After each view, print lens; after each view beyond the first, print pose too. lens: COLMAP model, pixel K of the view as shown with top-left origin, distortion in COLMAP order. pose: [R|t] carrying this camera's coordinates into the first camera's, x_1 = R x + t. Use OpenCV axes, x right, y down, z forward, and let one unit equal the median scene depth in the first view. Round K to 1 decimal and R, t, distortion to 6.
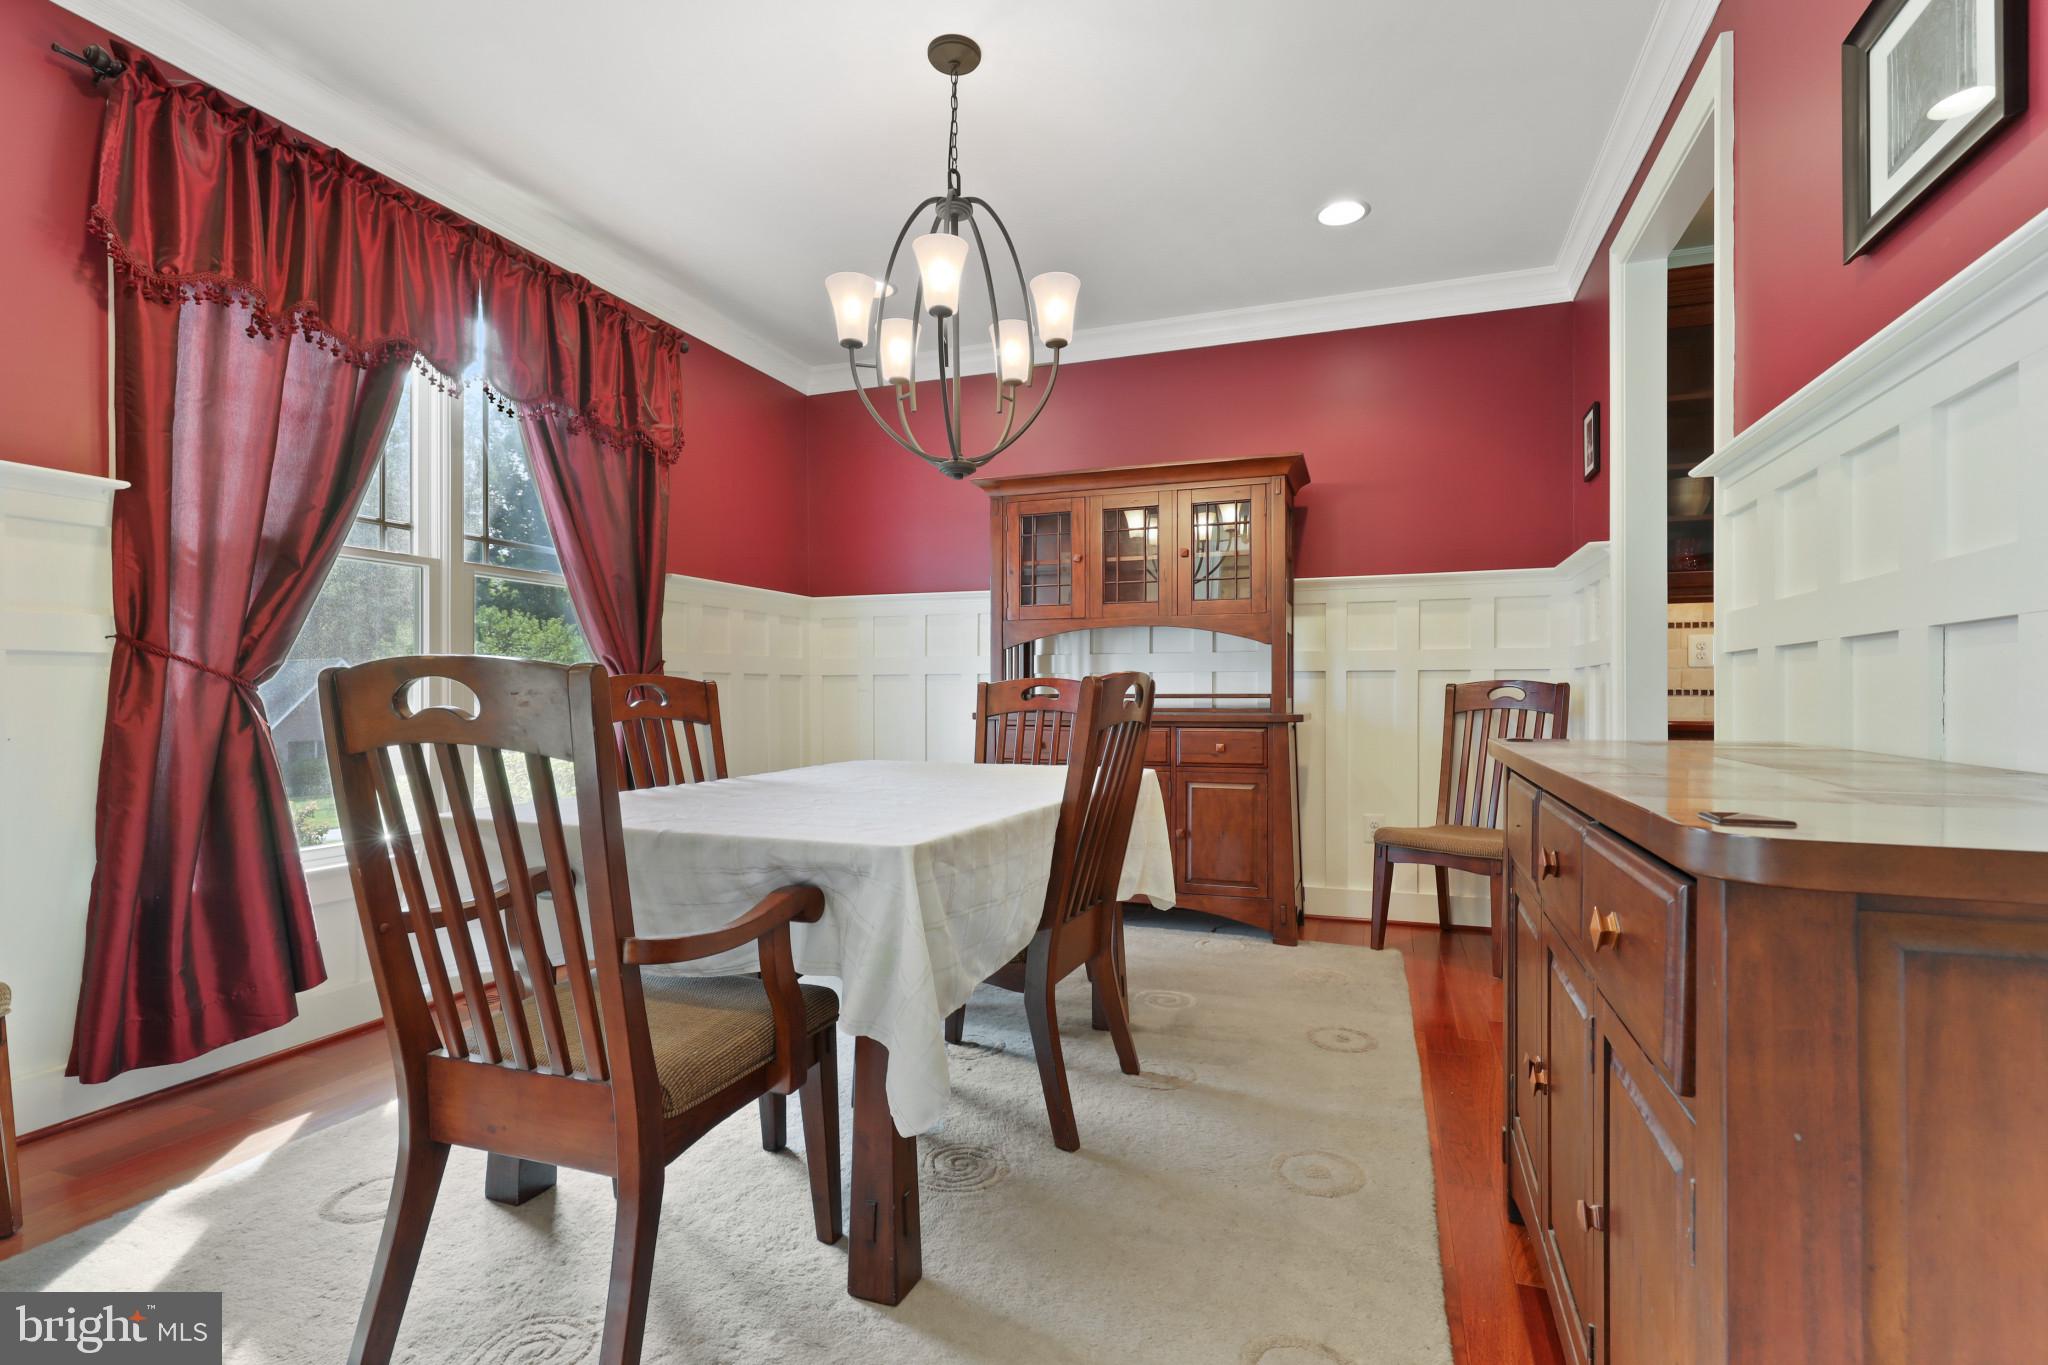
lens RADIAL K [[982.7, 0, 1025.4], [0, 982.7, 685.4], [0, 0, 1]] dist [-0.004925, -0.002932]
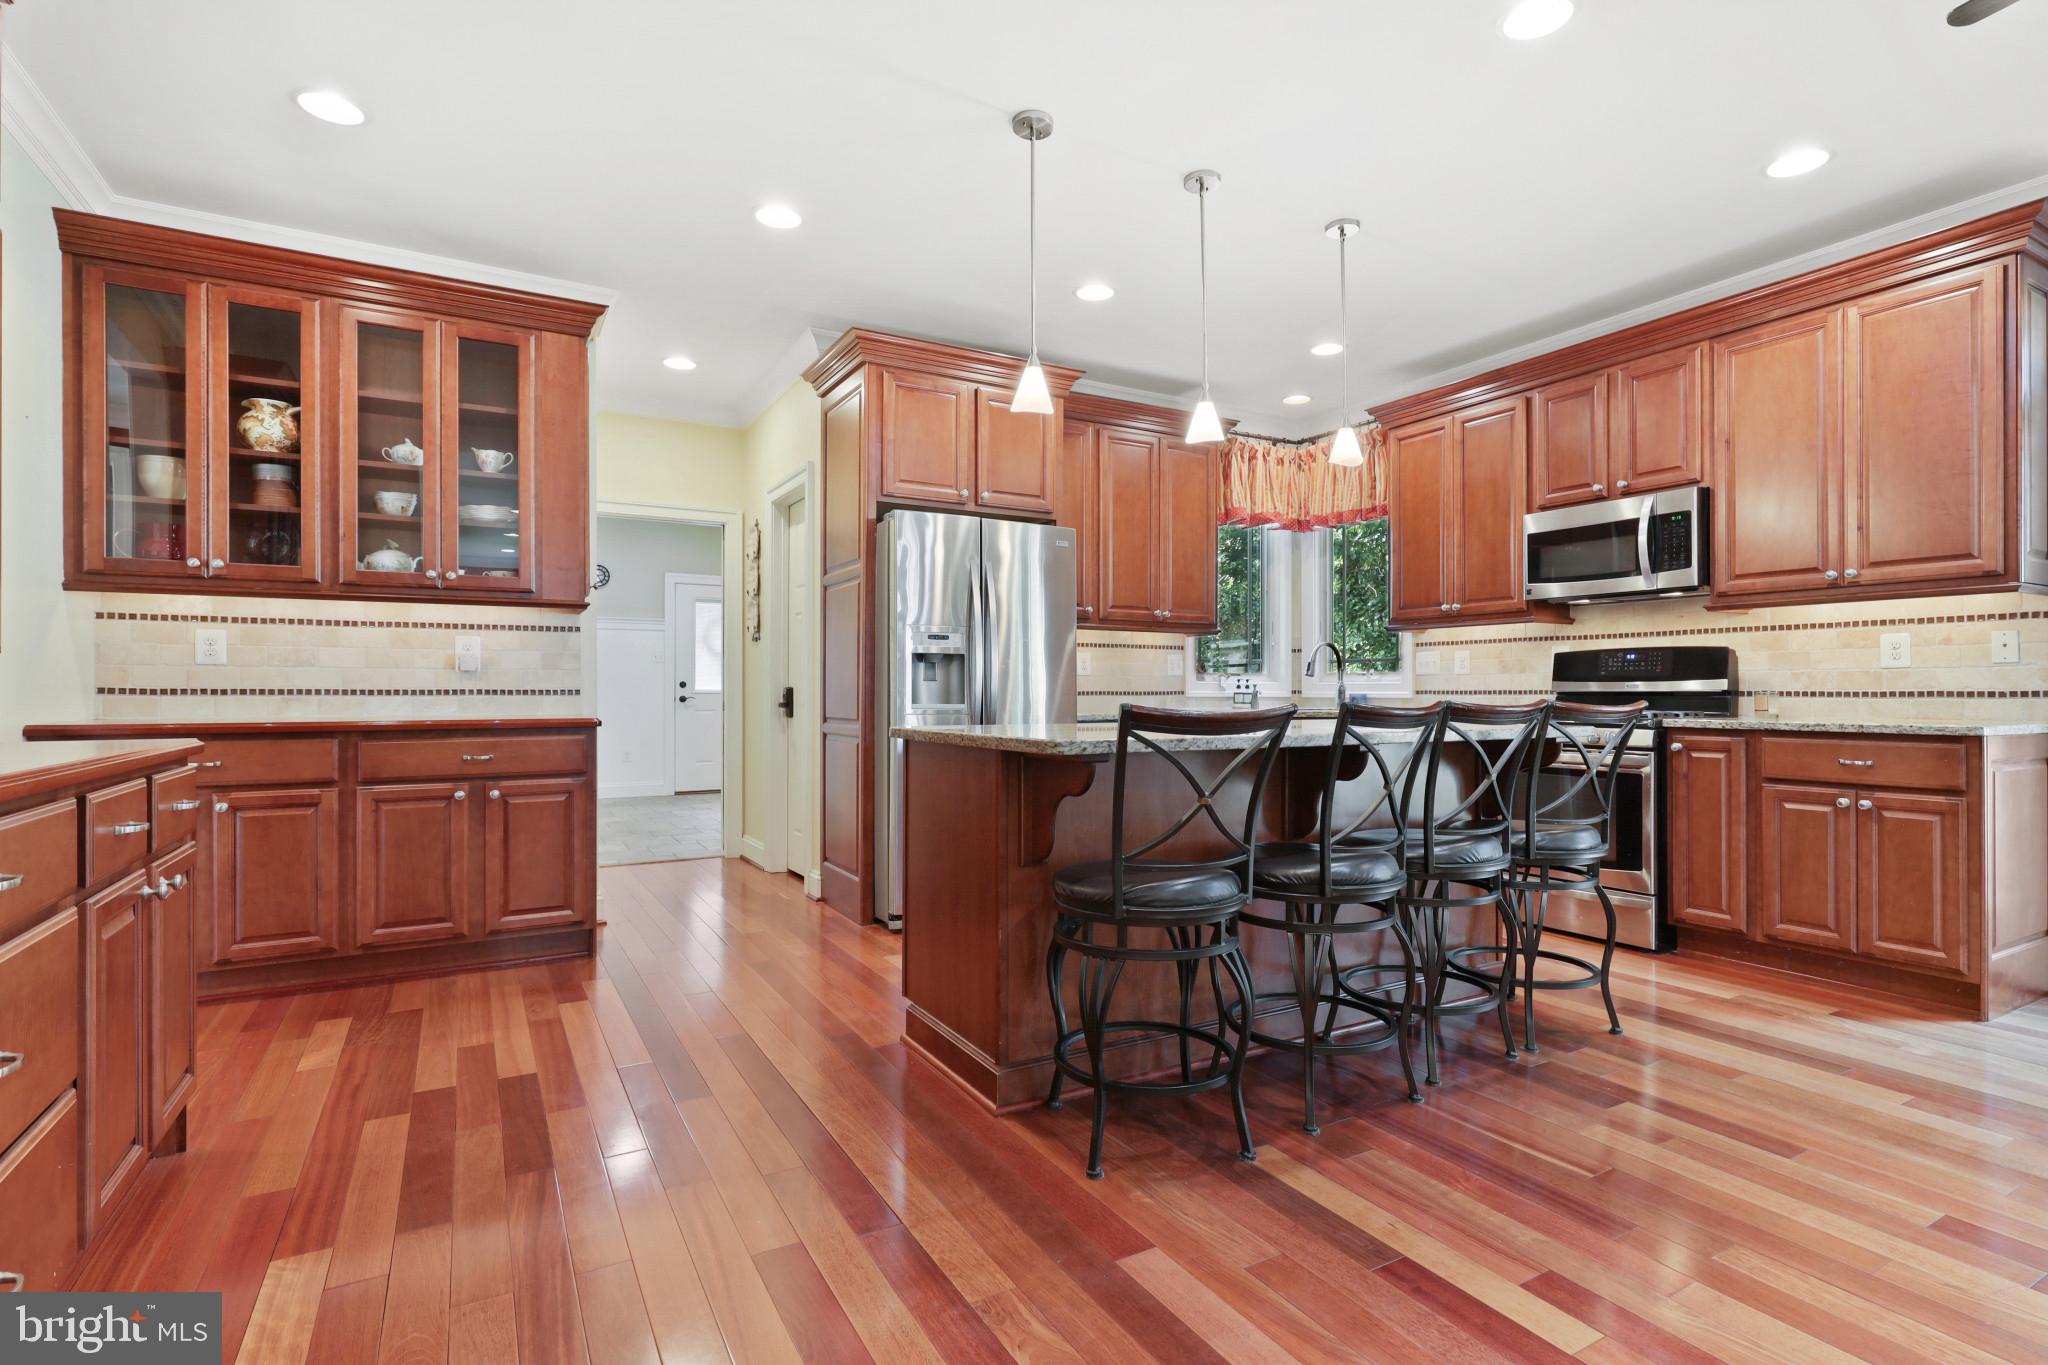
lens RADIAL K [[982.7, 0, 1007.2], [0, 982.7, 672.4], [0, 0, 1]] dist [-0.004925, -0.002932]
pose [[0.660284, 0.013391, 0.750896, 0.491004], [-0.002279, 0.999872, -0.015827, 0.002079], [-0.751012, 0.008739, 0.660231, -0.182613]]
